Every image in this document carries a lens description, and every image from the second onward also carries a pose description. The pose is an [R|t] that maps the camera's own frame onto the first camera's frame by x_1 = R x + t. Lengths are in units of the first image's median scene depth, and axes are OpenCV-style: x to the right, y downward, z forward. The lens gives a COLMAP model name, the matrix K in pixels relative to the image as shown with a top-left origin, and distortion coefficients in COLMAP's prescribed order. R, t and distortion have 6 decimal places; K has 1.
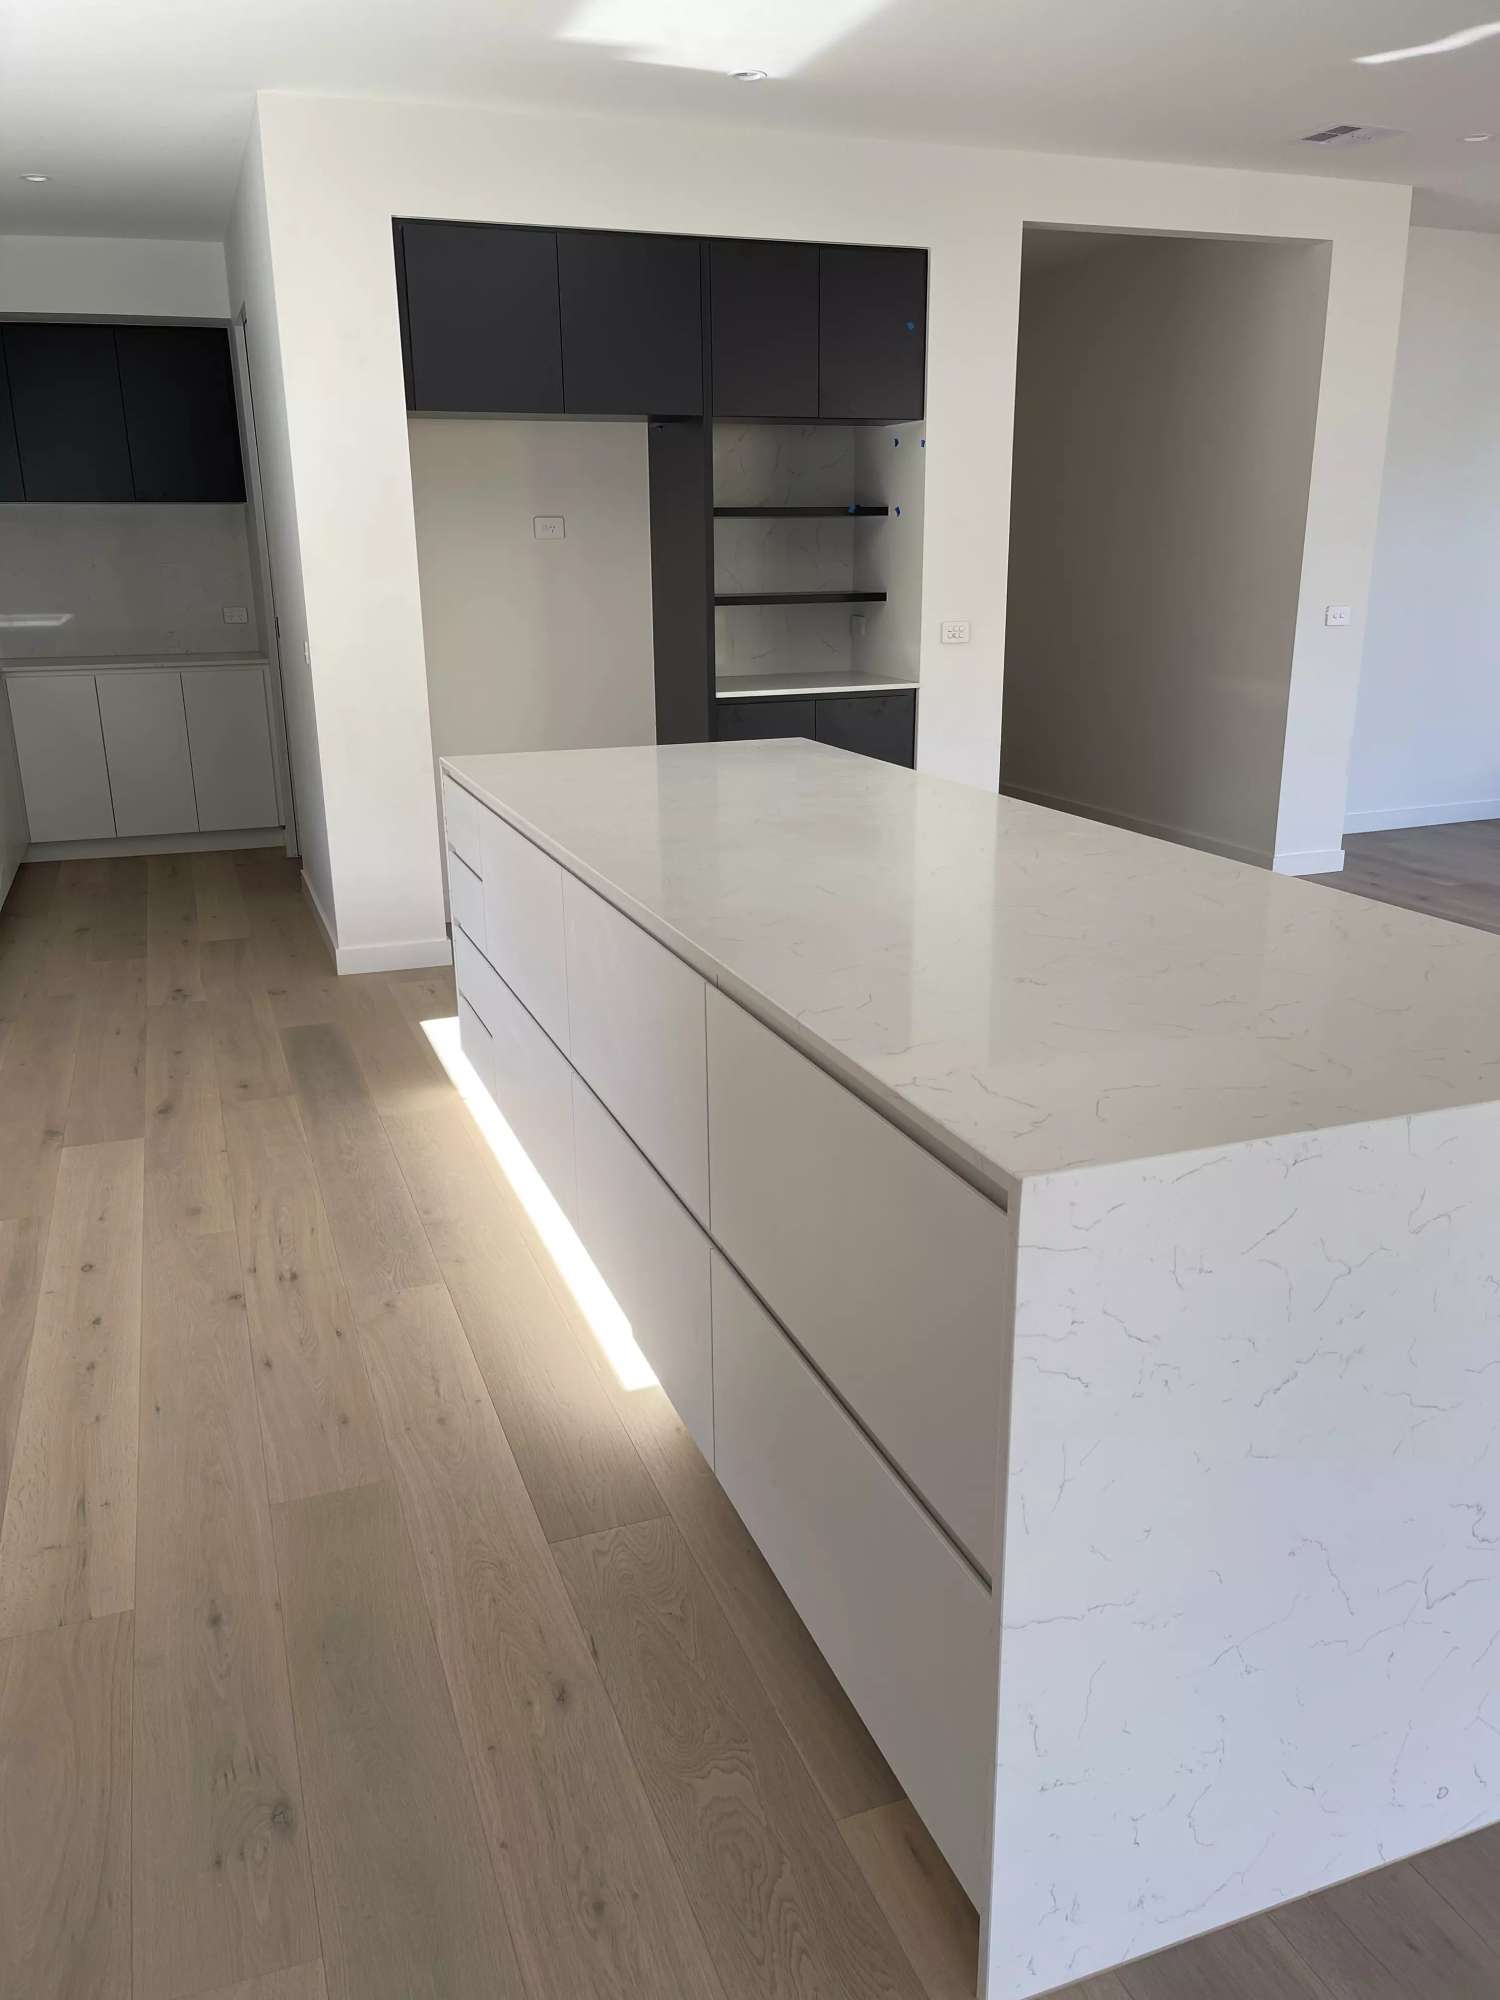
lens RADIAL K [[1517.9, 0, 745.8], [0, 1517.9, 1010.8], [0, 0, 1]] dist [0.033044, -0.046148]
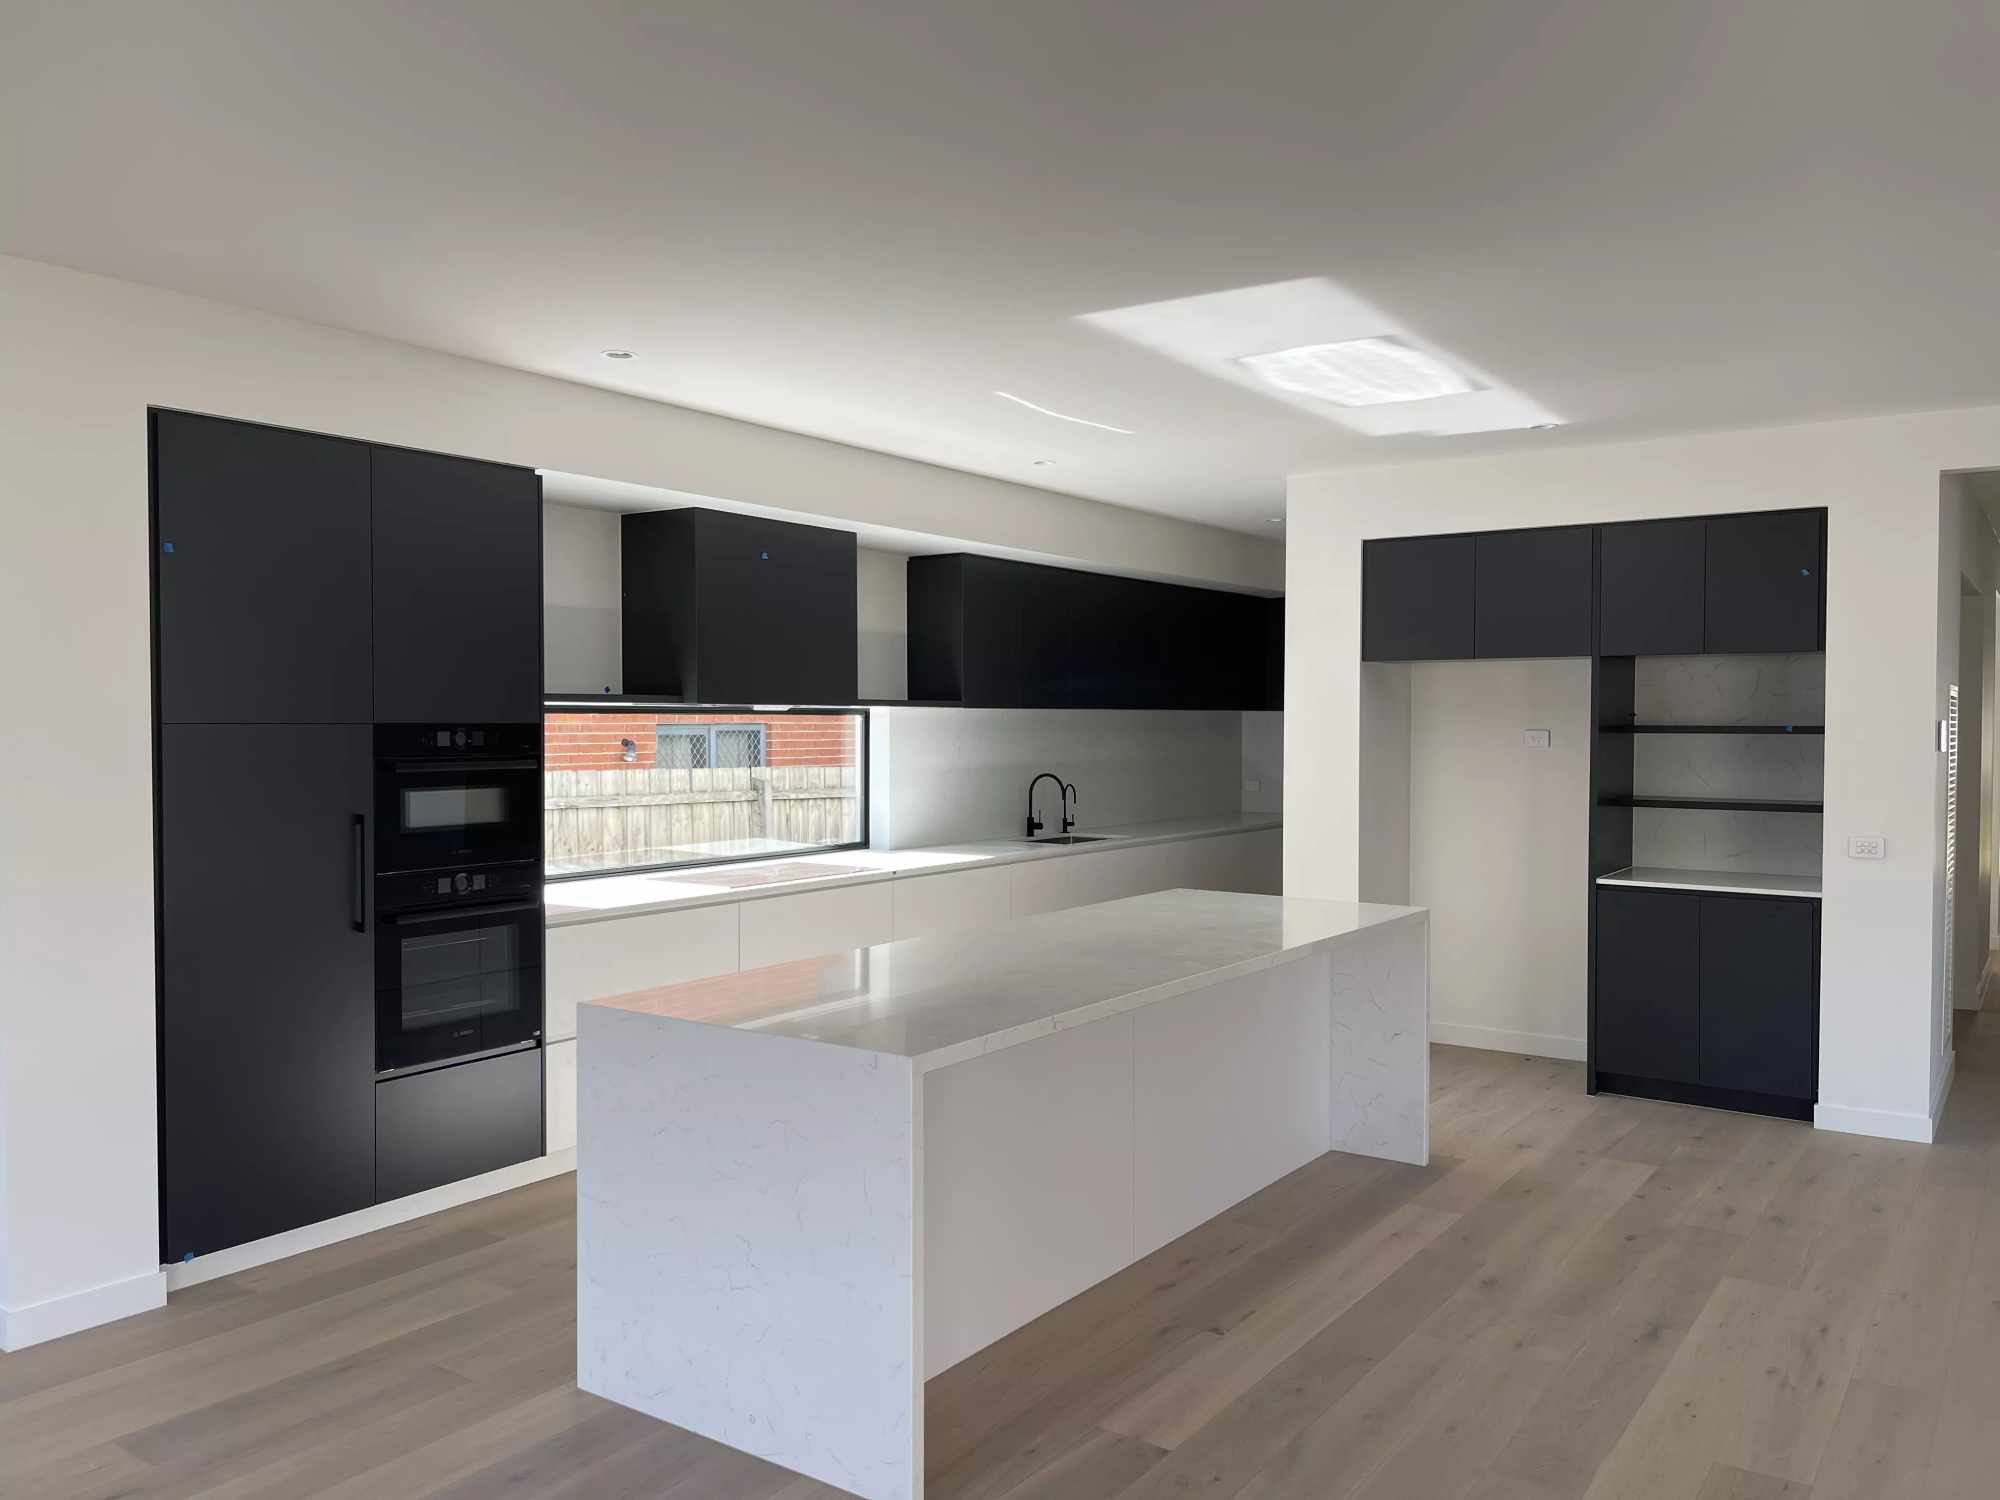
lens RADIAL K [[1517.9, 0, 1015.2], [0, 1517.9, 750.5], [0, 0, 1]] dist [0.033044, -0.046148]
pose [[0.571458, 0.029896, -0.820087, 0.728789], [-0.247557, 0.959061, -0.137542, -0.036971], [0.782401, 0.281617, 0.555464, -0.019362]]
